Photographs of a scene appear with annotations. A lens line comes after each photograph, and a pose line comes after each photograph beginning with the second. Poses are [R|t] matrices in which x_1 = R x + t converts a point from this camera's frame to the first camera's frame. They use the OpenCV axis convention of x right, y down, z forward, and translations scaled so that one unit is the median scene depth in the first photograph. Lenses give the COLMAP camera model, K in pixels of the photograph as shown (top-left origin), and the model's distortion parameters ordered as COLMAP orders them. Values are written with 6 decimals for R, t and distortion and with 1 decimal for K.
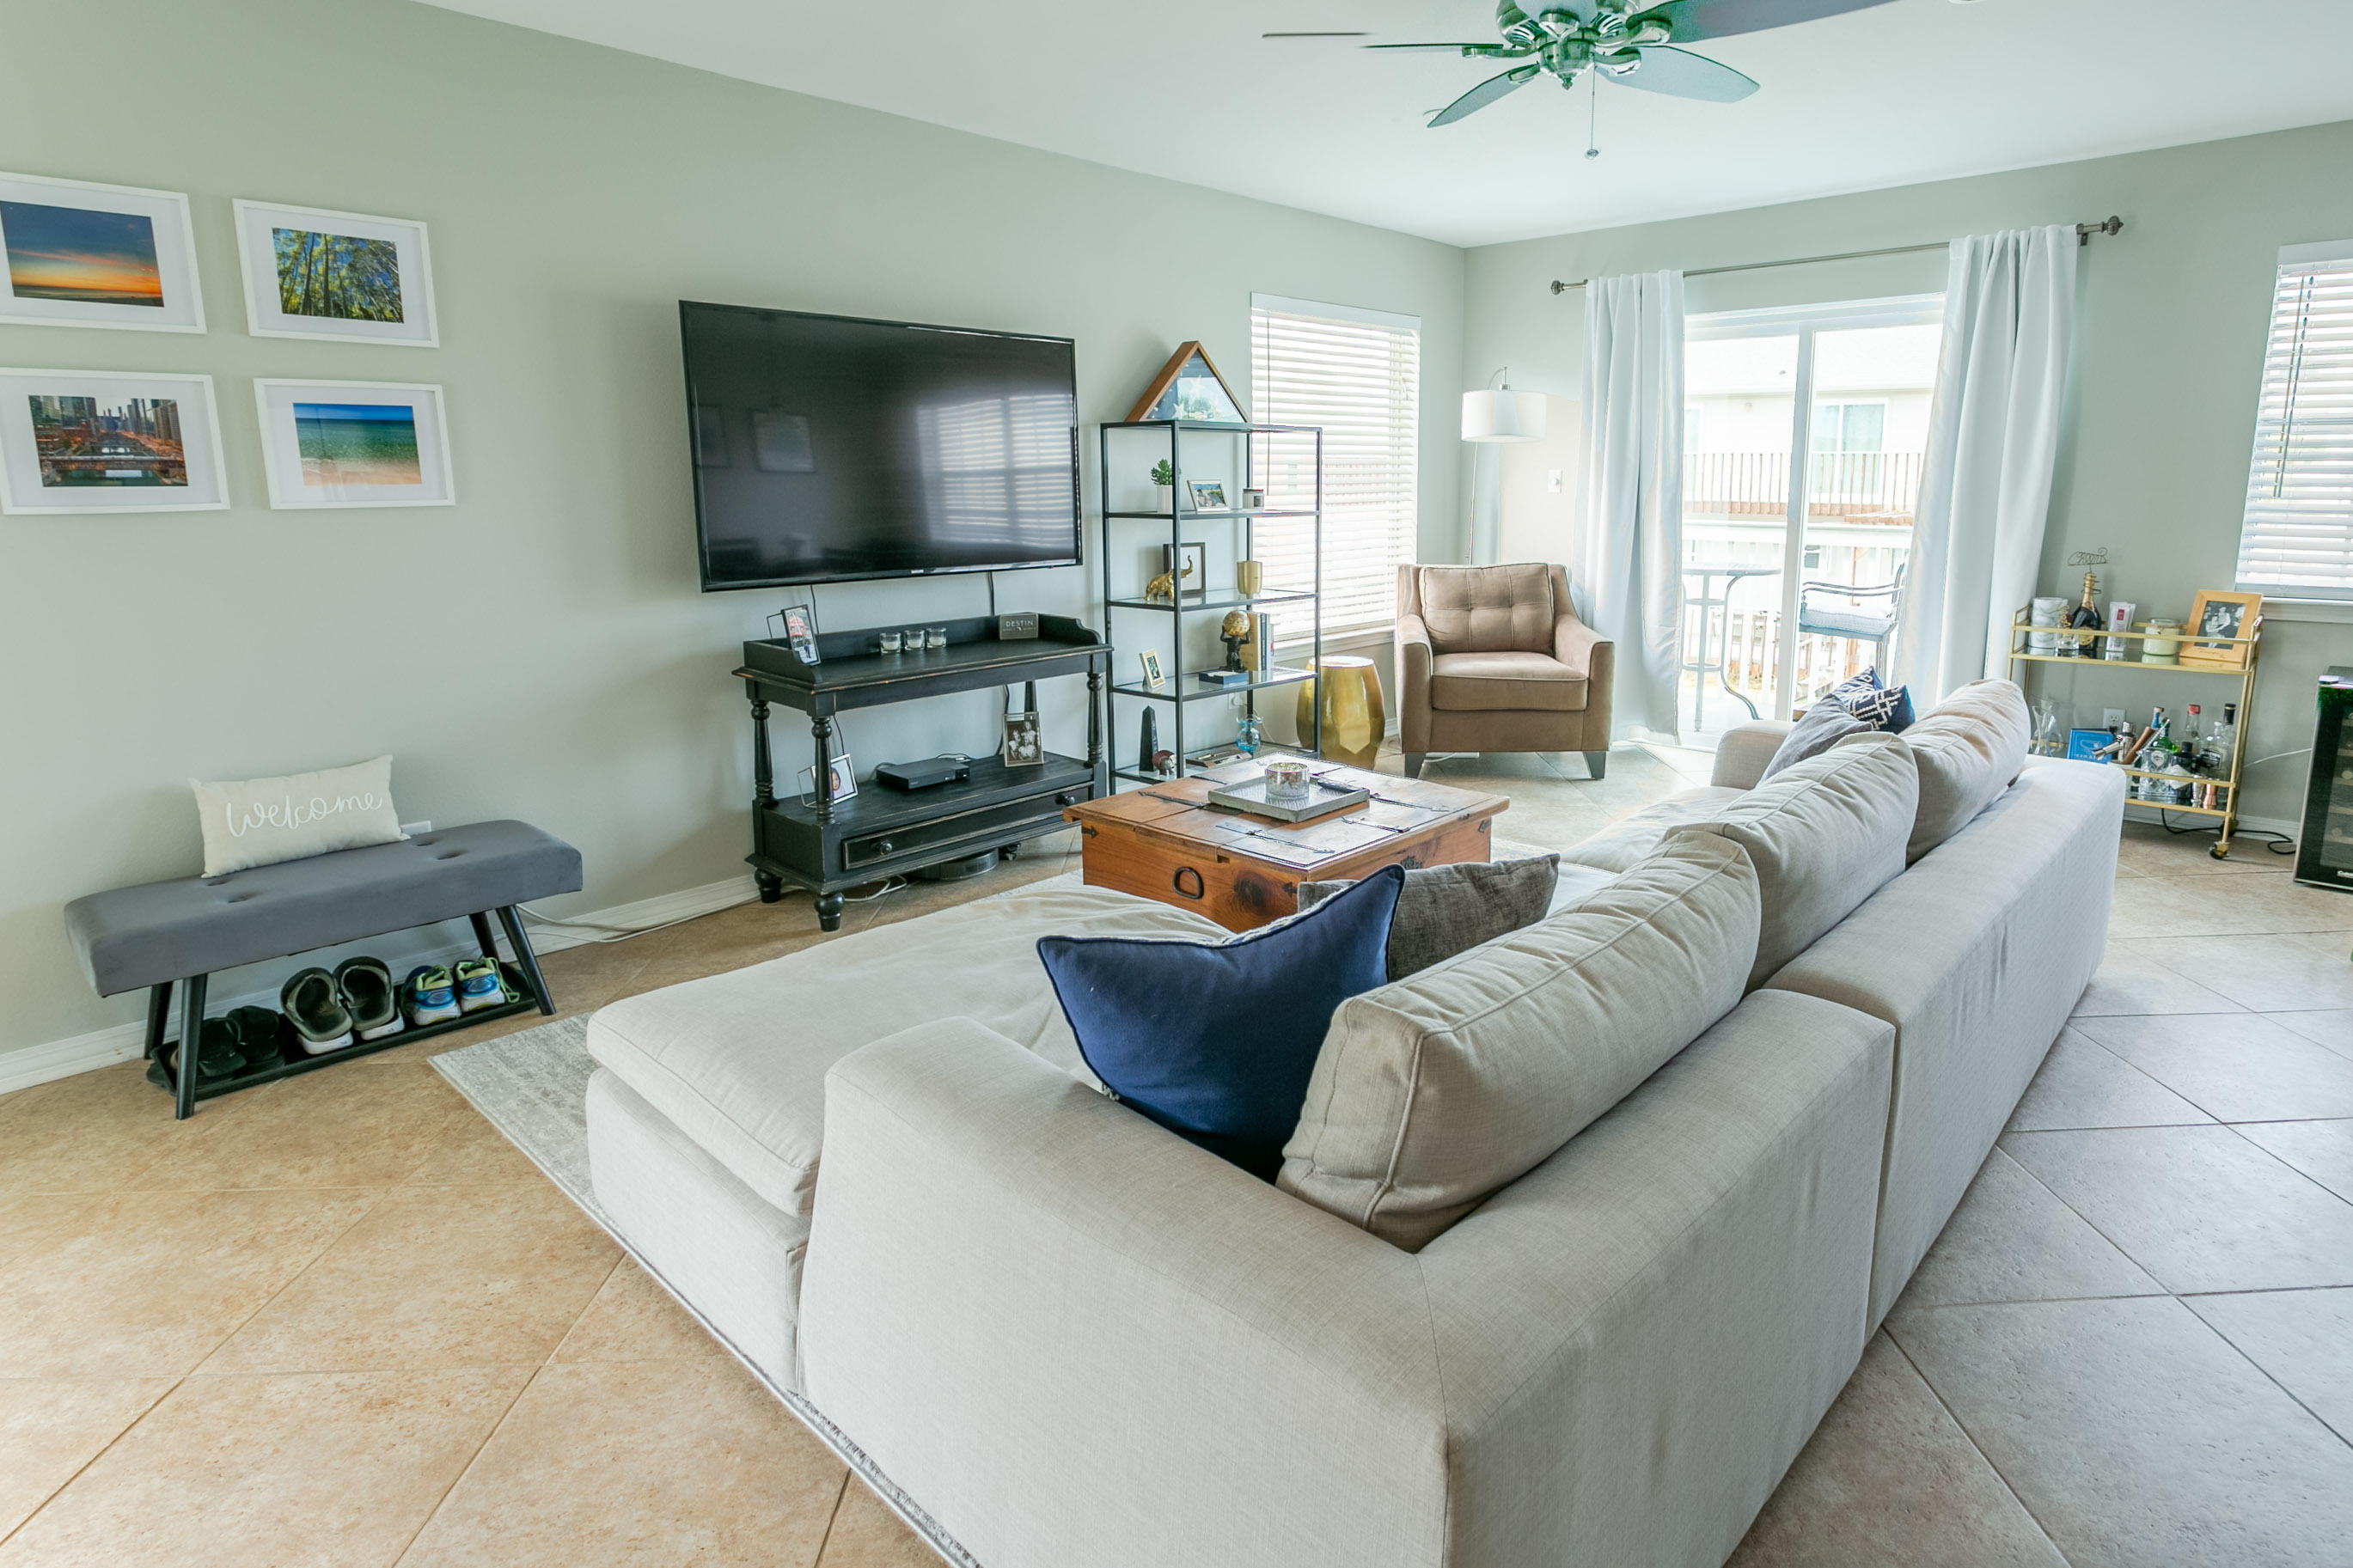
lens RADIAL K [[1262.0, 0, 1274.1], [0, 1262.0, 697.7], [0, 0, 1]] dist [-0.010164, 0.000346]
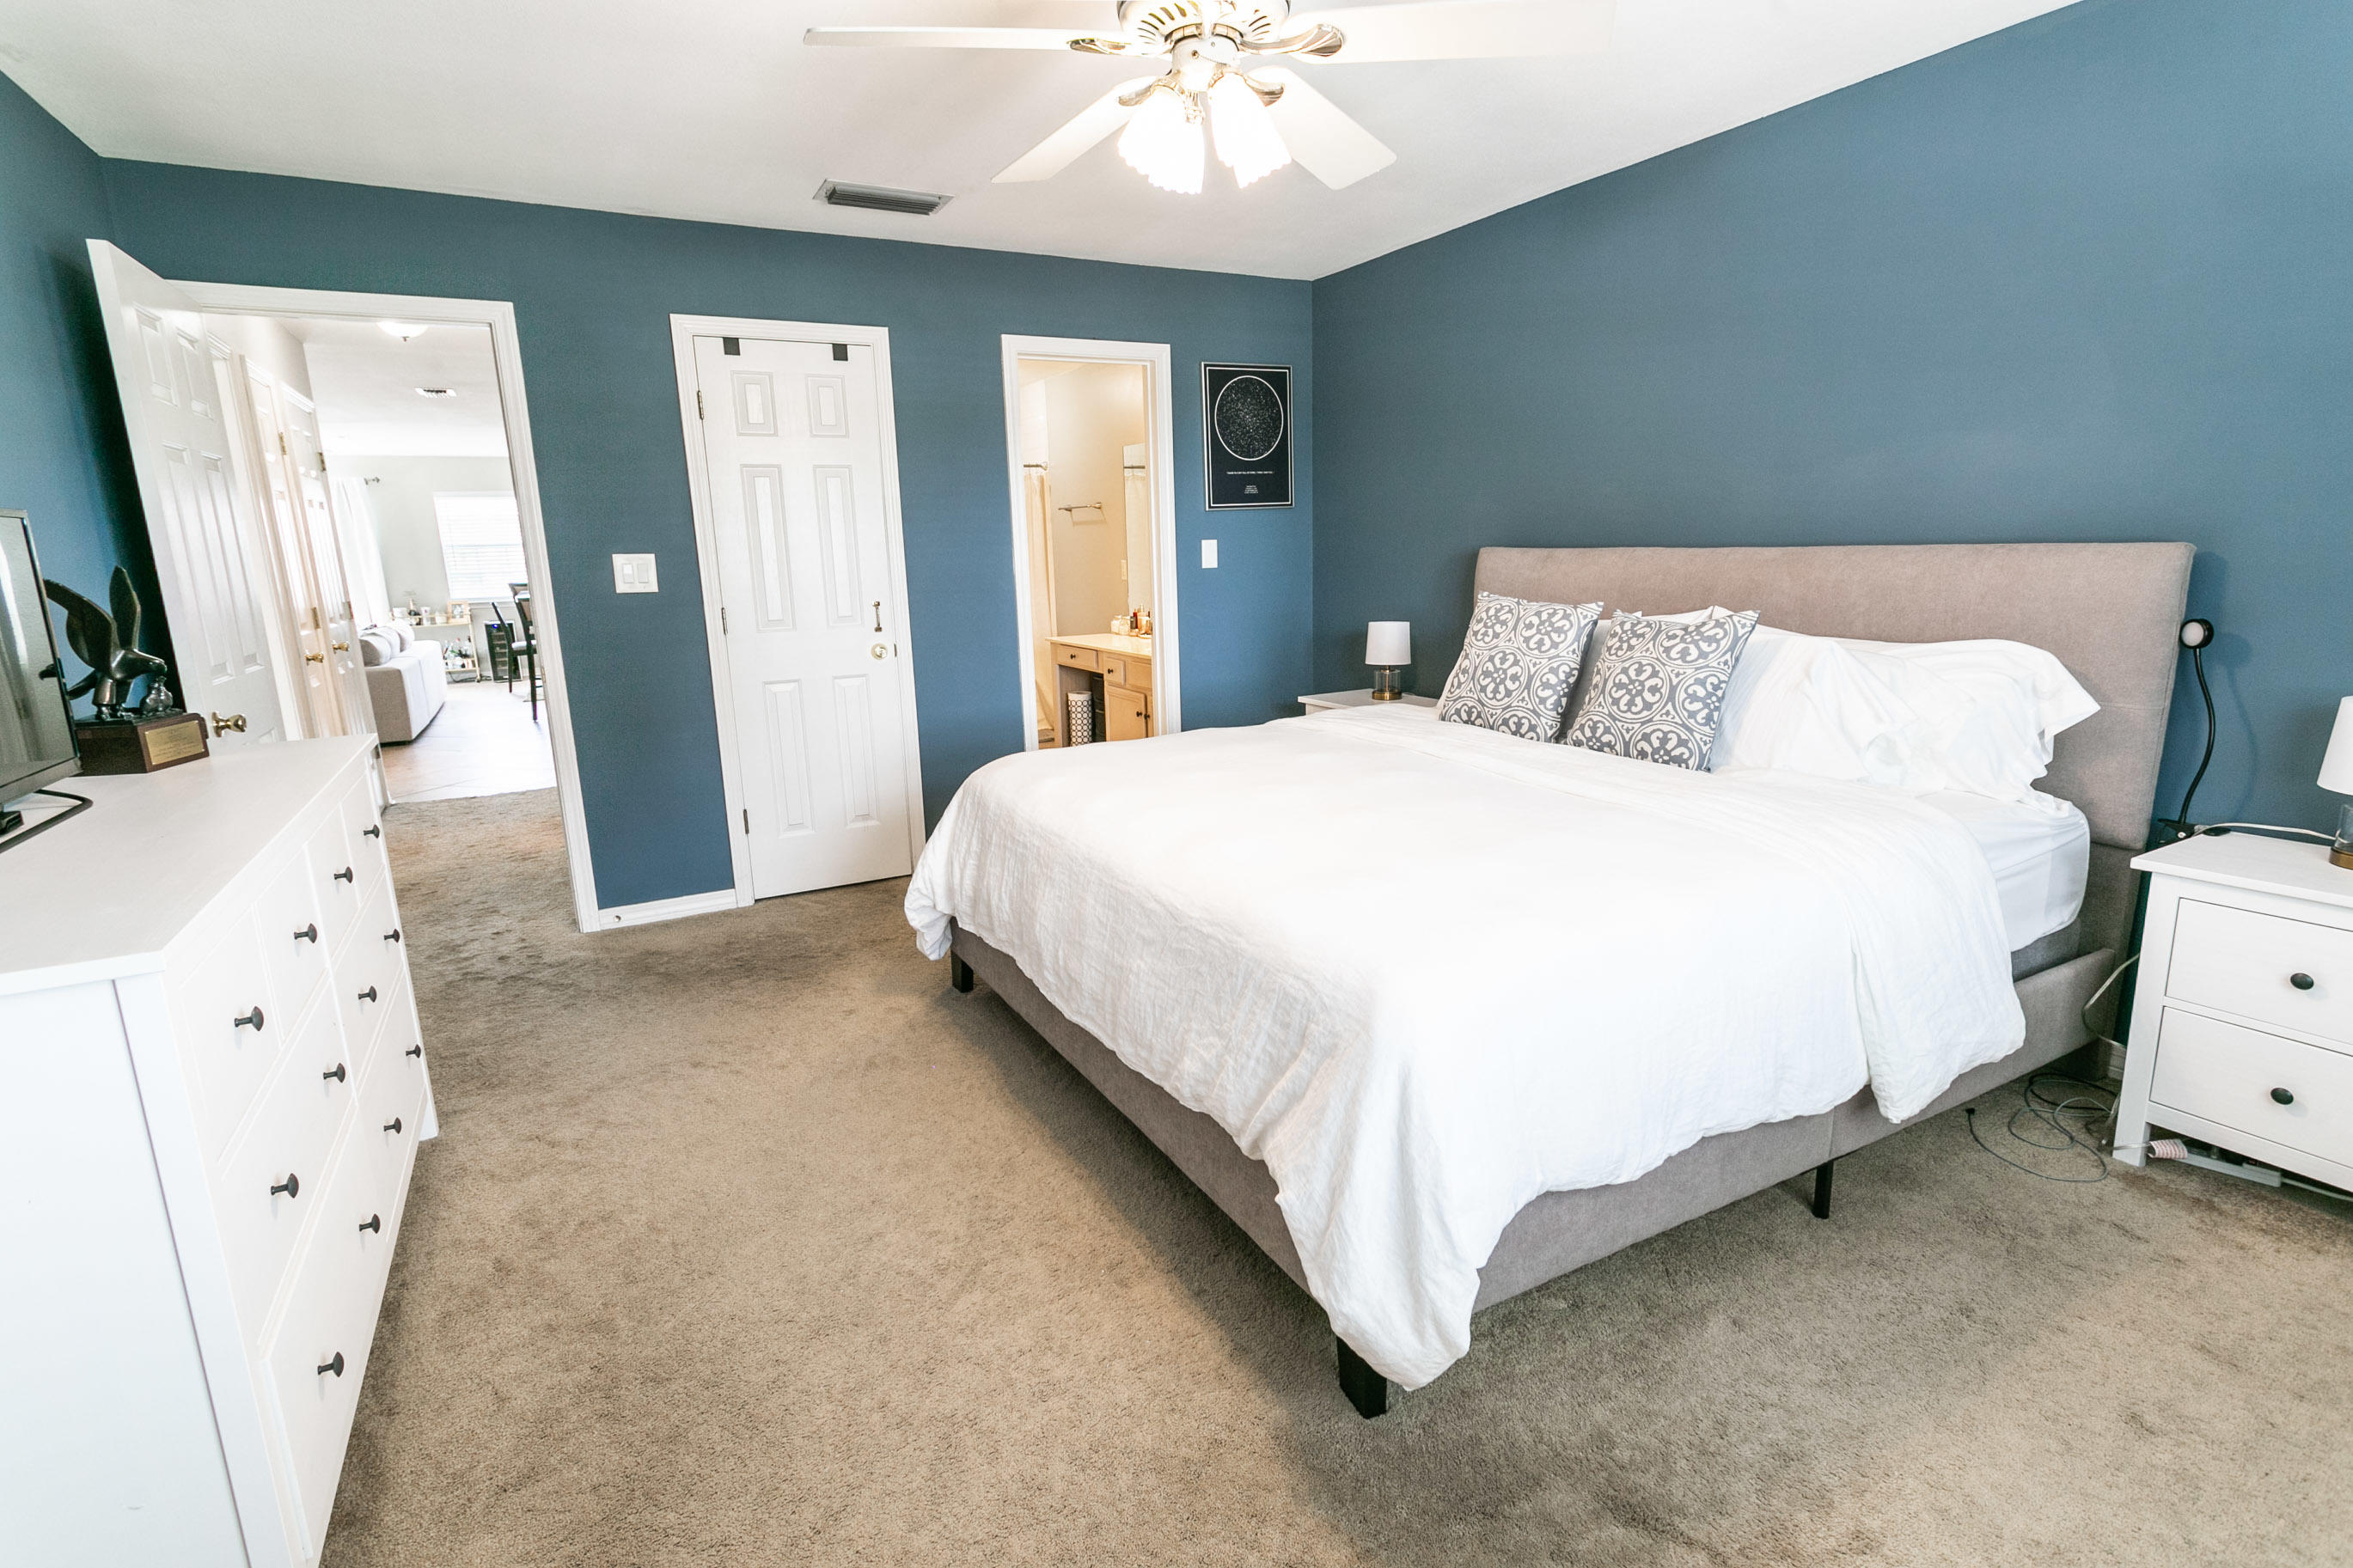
lens RADIAL K [[1112.7, 0, 1172.7], [0, 1112.7, 774.0], [0, 0, 1]] dist [0.001476, 0.001385]
pose [[0.339057, -0.206411, 0.917842, -1.792580], [0.189879, 0.970569, 0.148126, 0.372452], [-0.921404, 0.124055, 0.368272, -2.268887]]
